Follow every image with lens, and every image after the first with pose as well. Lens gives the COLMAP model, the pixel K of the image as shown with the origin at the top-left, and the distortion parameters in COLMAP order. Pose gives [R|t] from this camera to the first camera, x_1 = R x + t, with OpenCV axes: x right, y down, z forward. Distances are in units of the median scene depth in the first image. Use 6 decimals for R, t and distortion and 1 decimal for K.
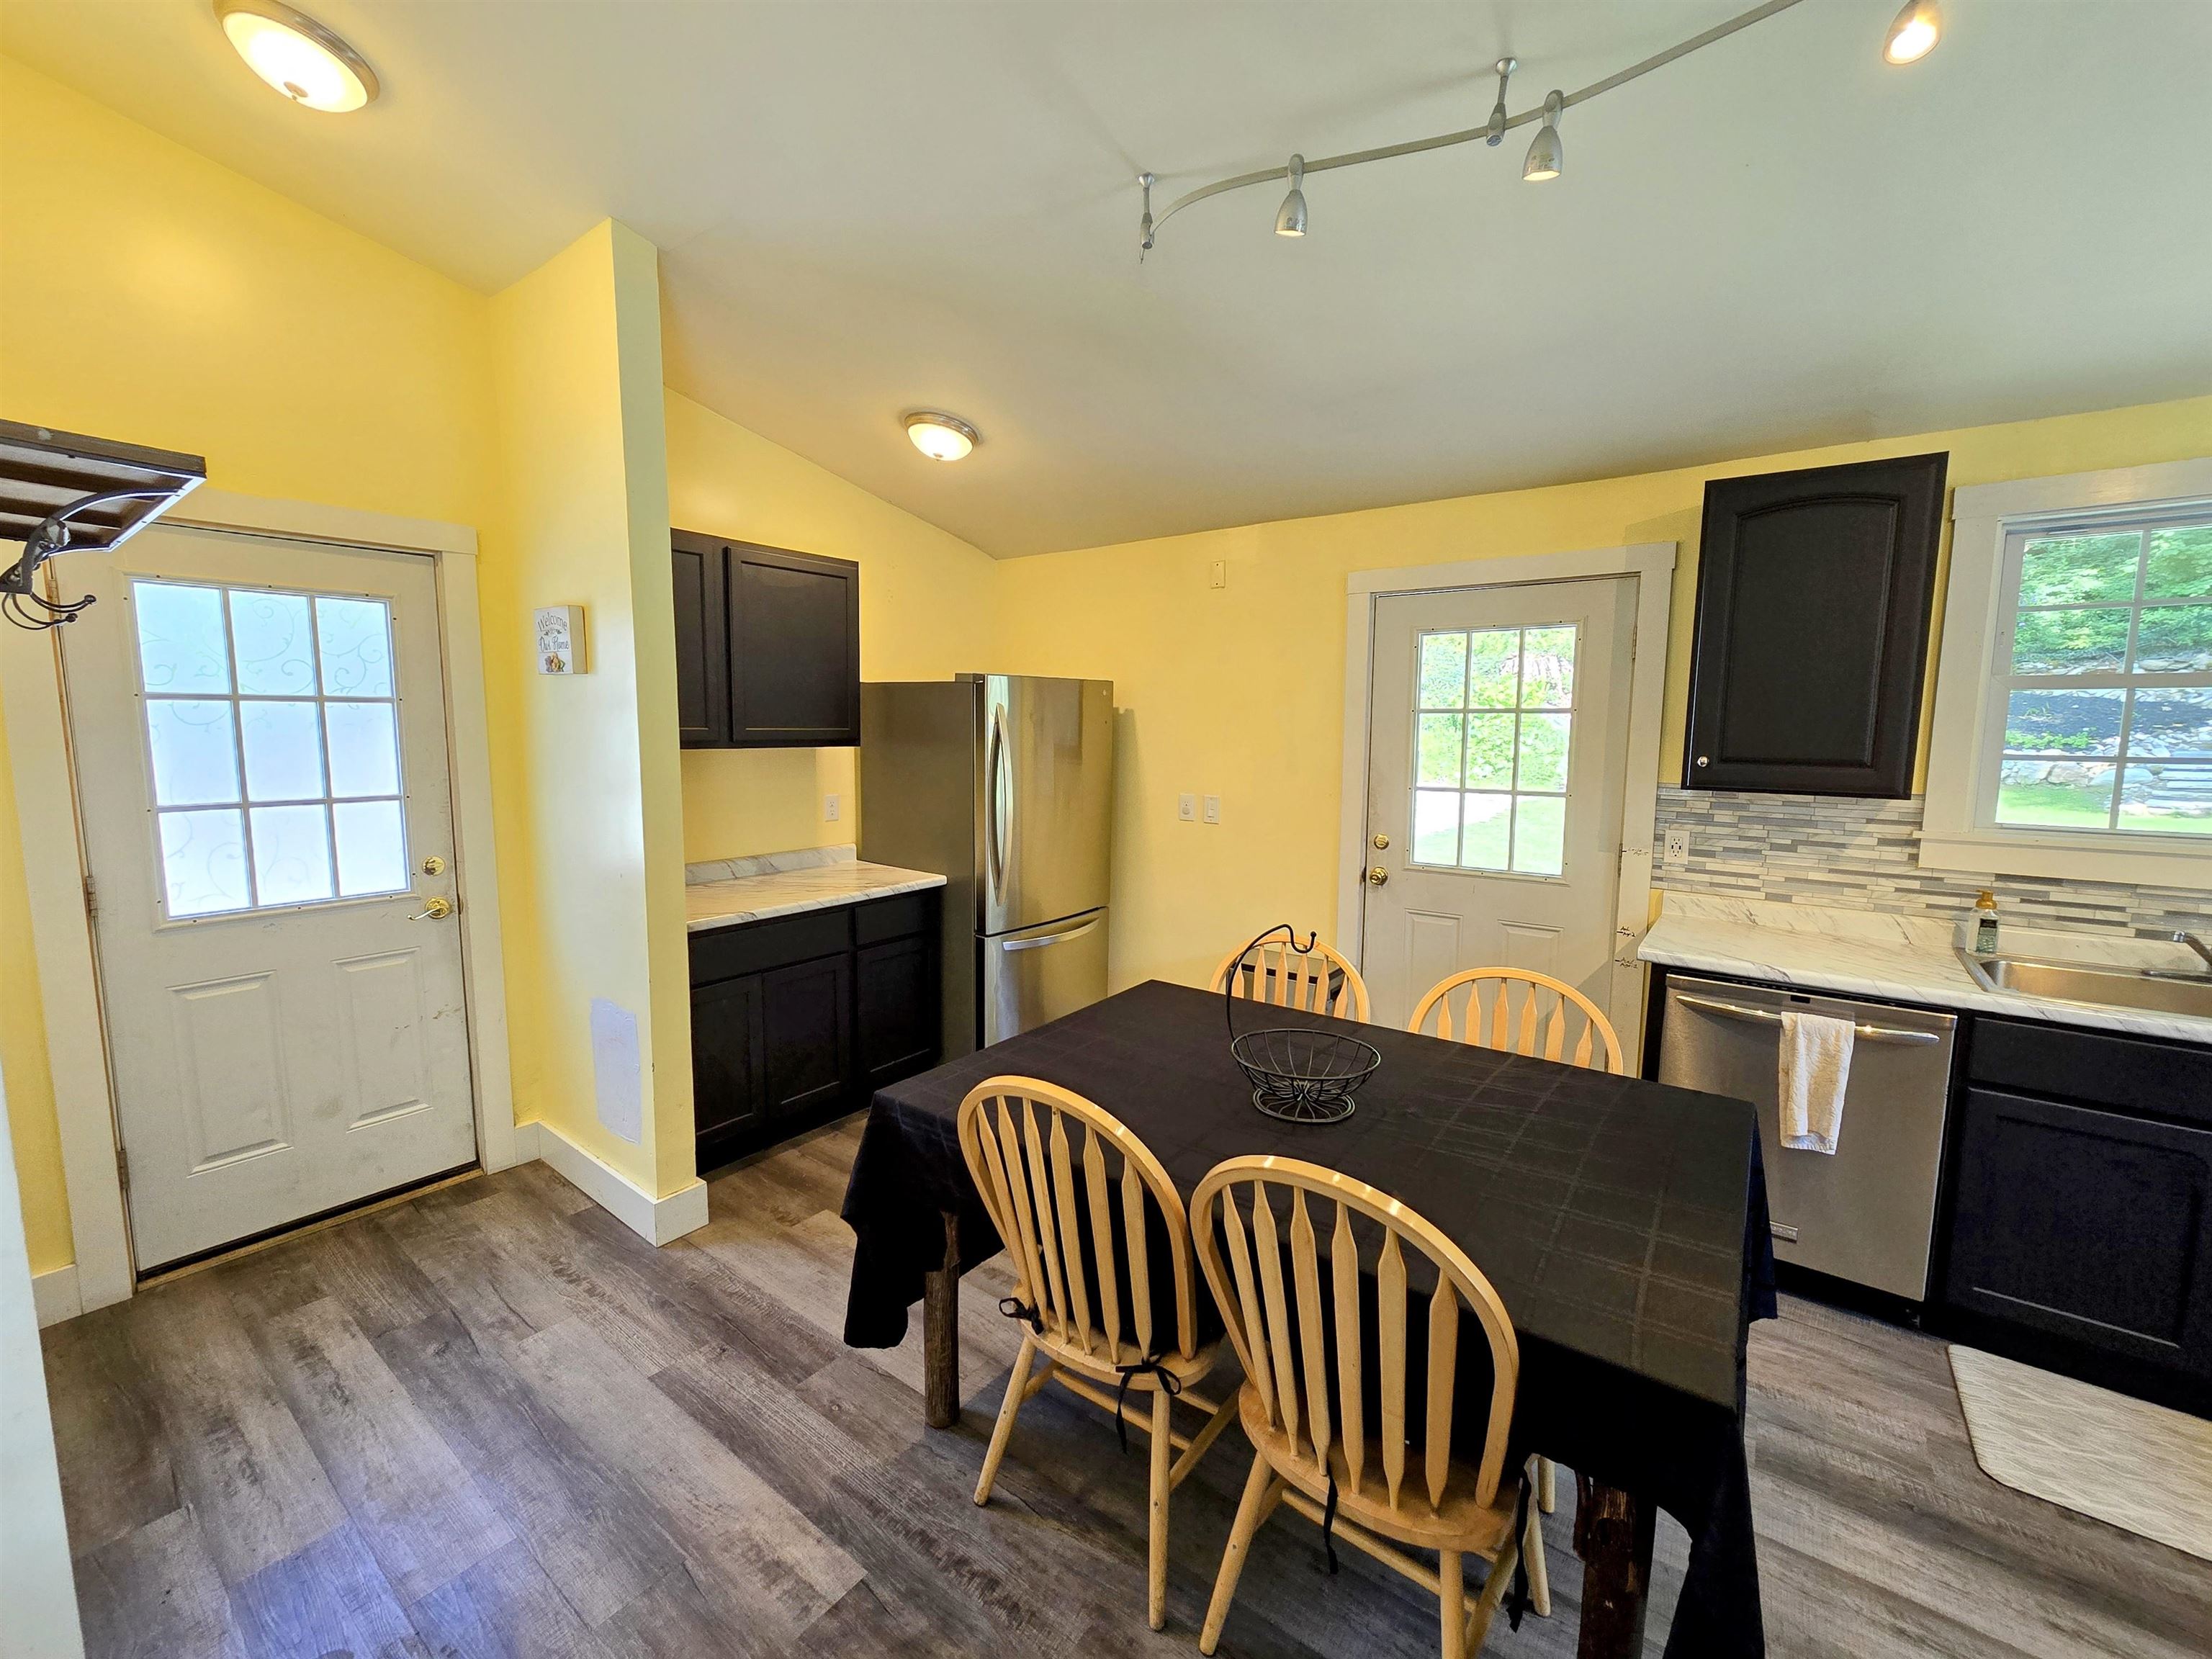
lens RADIAL K [[912.3, 0, 1102.5], [0, 912.3, 822.6], [0, 0, 1]] dist [-0.002963, 0.001077]
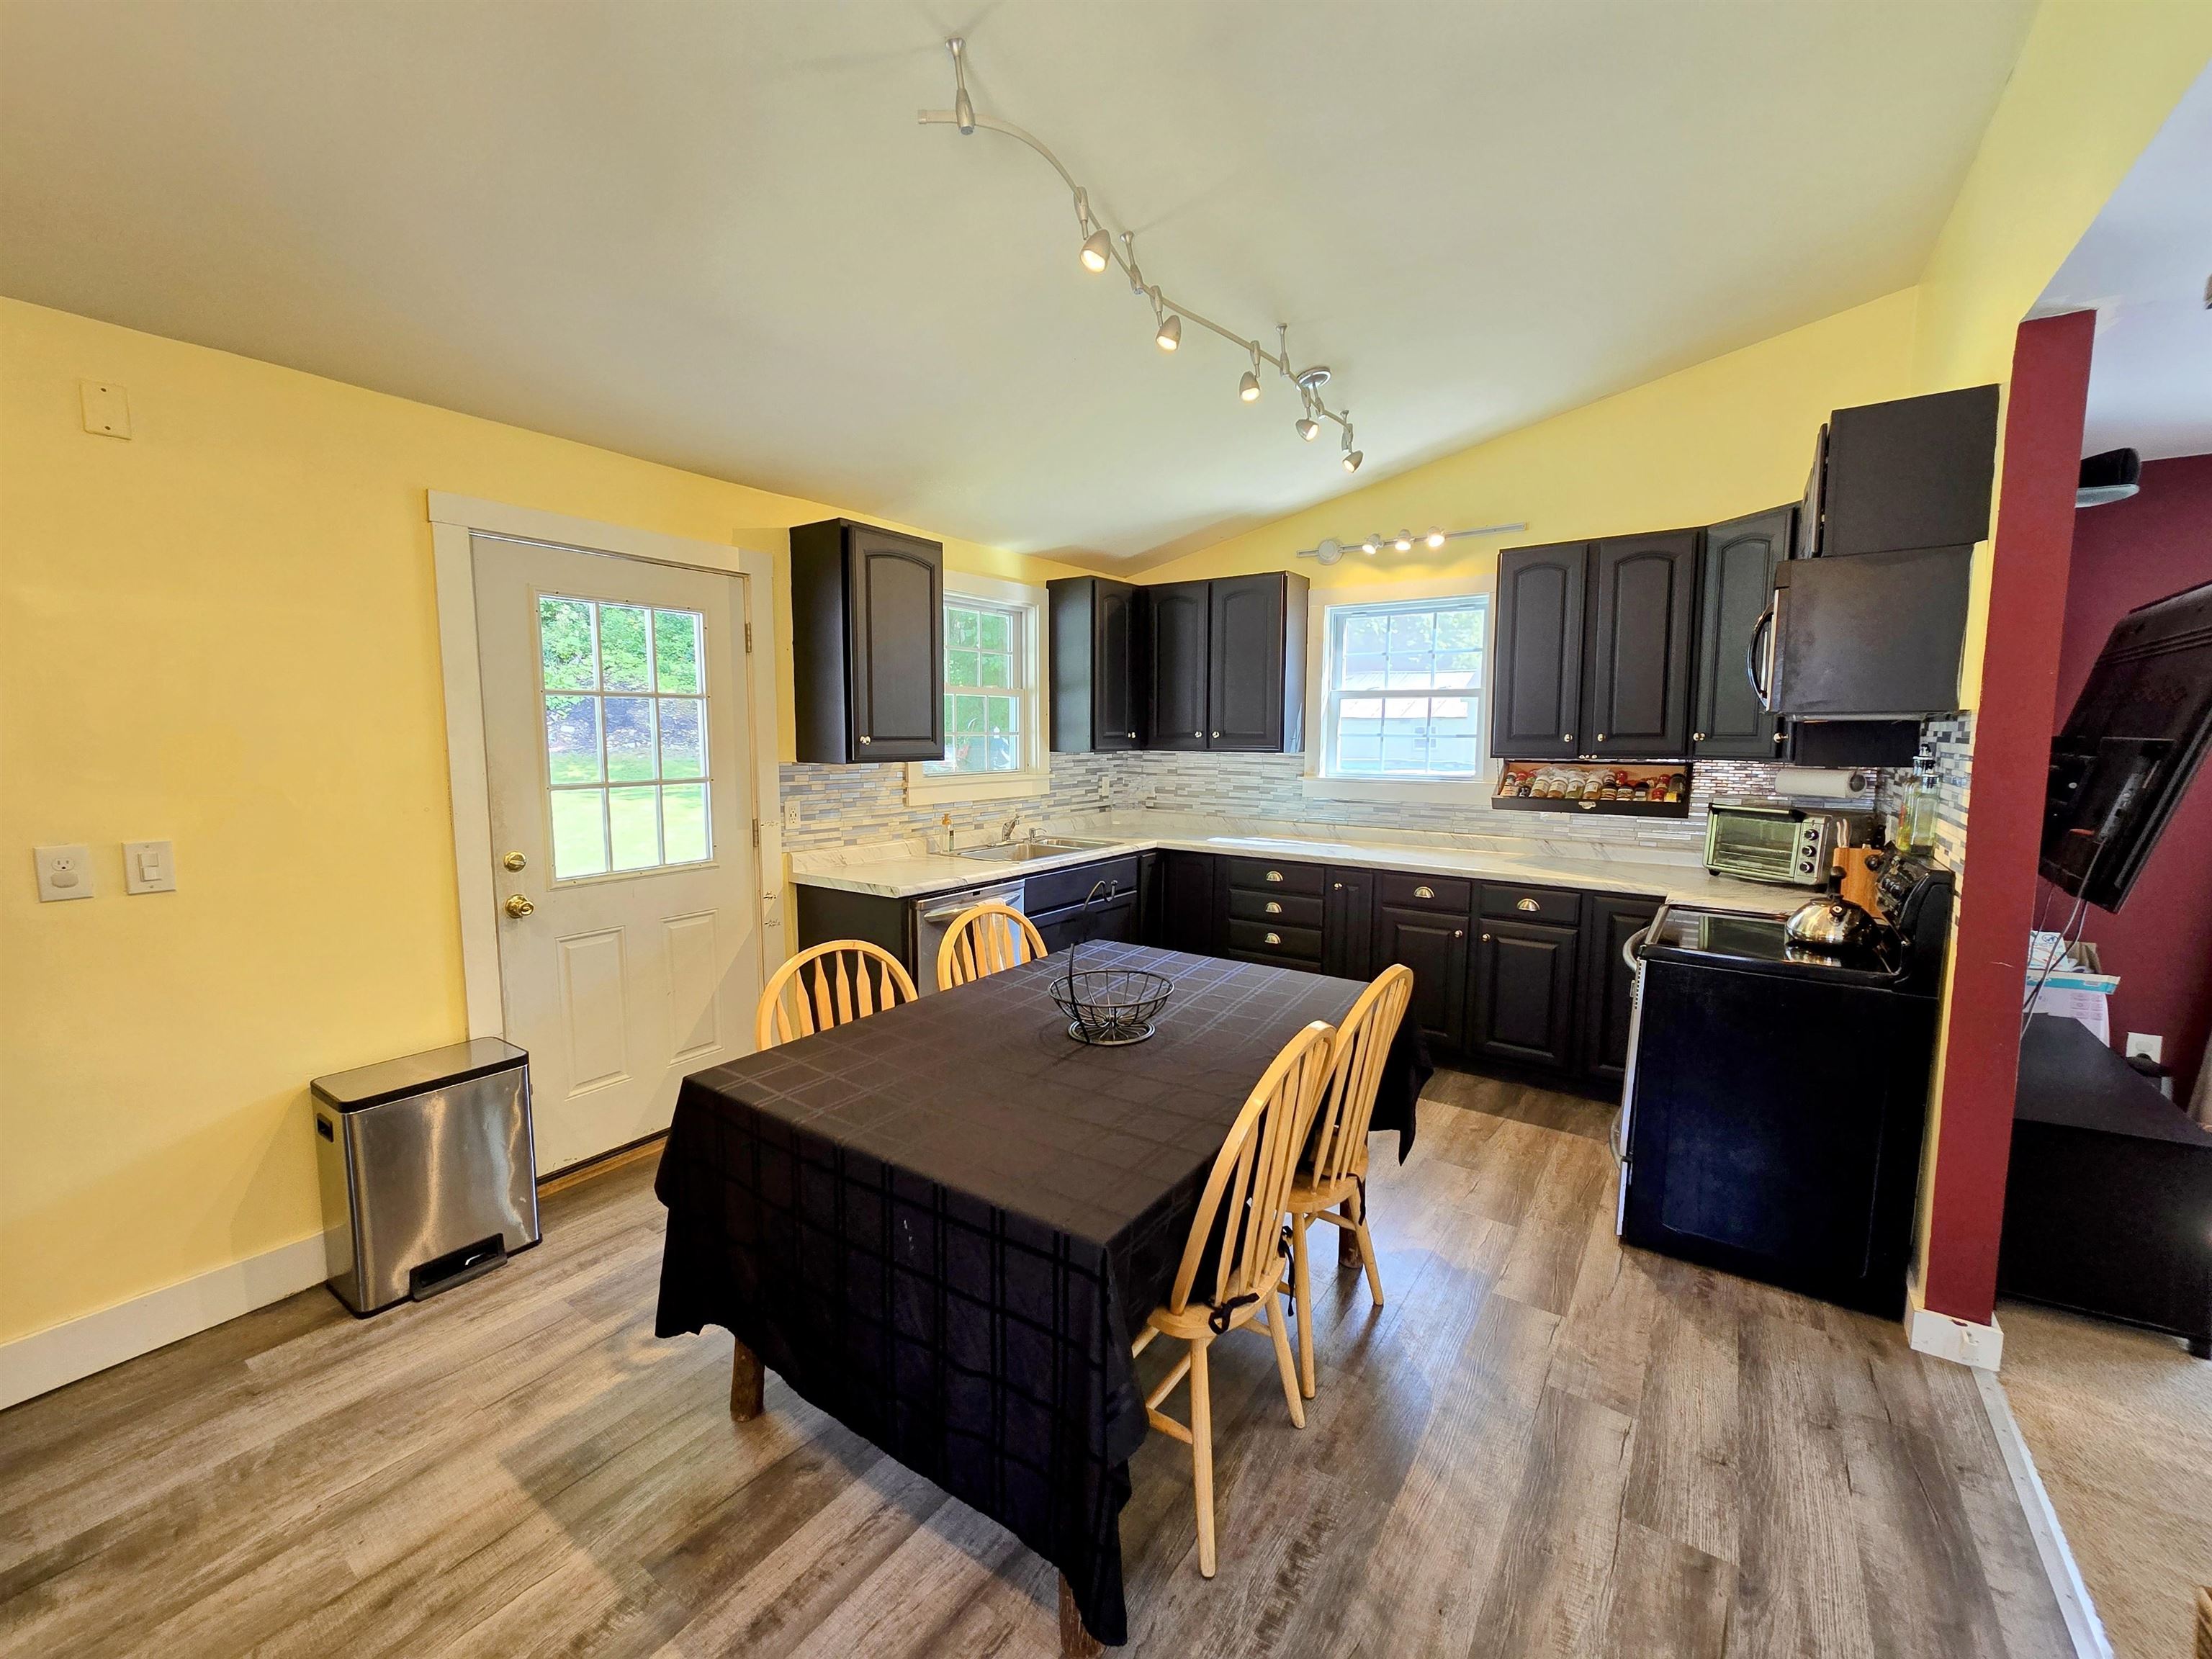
lens RADIAL K [[912.3, 0, 1103.3], [0, 912.3, 824.7], [0, 0, 1]] dist [-0.002963, 0.001077]
pose [[-0.039923, -0.107226, 0.993433, -0.579403], [0.110847, 0.987613, 0.111053, -0.048926], [-0.993035, 0.114552, -0.027543, 0.651458]]
